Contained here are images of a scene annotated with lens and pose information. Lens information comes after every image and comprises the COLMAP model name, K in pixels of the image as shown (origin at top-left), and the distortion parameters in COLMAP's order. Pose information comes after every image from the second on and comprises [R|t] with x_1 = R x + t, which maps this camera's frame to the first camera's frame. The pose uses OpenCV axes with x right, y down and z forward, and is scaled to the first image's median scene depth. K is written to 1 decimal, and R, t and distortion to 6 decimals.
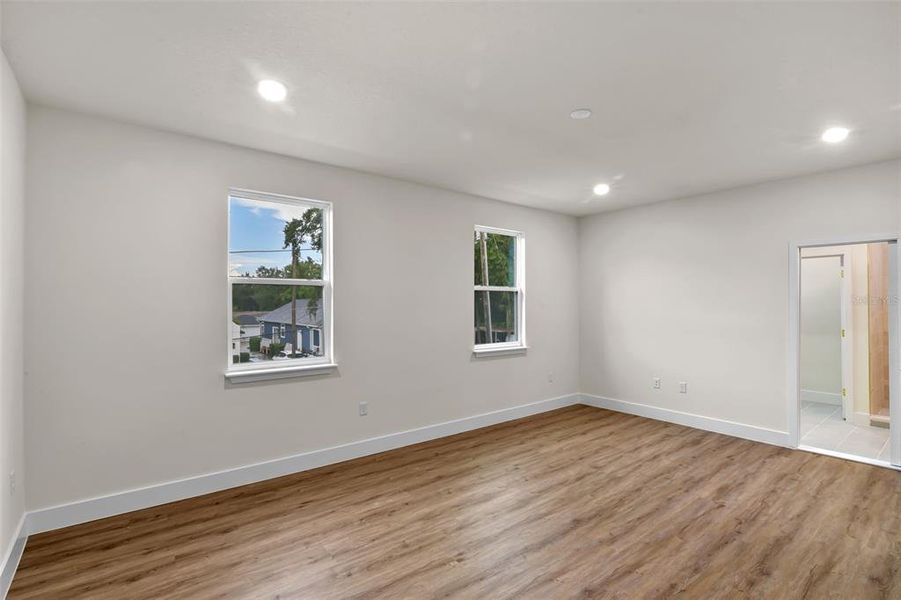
lens RADIAL K [[425.7, 0, 450.5], [0, 425.7, 300.0], [0, 0, 1]] dist [-0.001551, 0.000731]
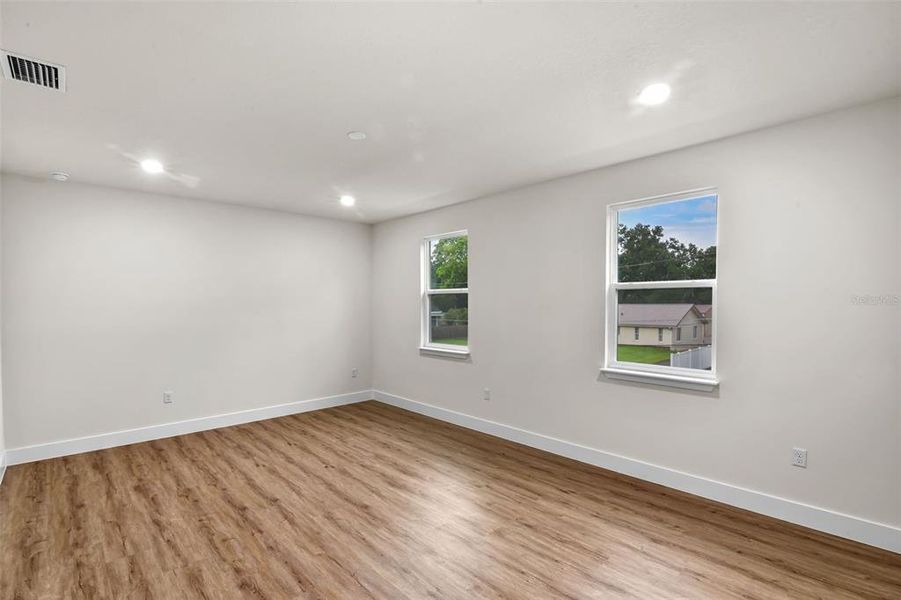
lens RADIAL K [[441.4, 0, 450.5], [0, 441.4, 300.0], [0, 0, 1]] dist [-0.018419, -0.000382]
pose [[0.060171, -0.016508, -0.998052, 1.068629], [0.003576, 0.999860, -0.016322, 0.012011], [0.998182, -0.002587, 0.060222, 0.859565]]
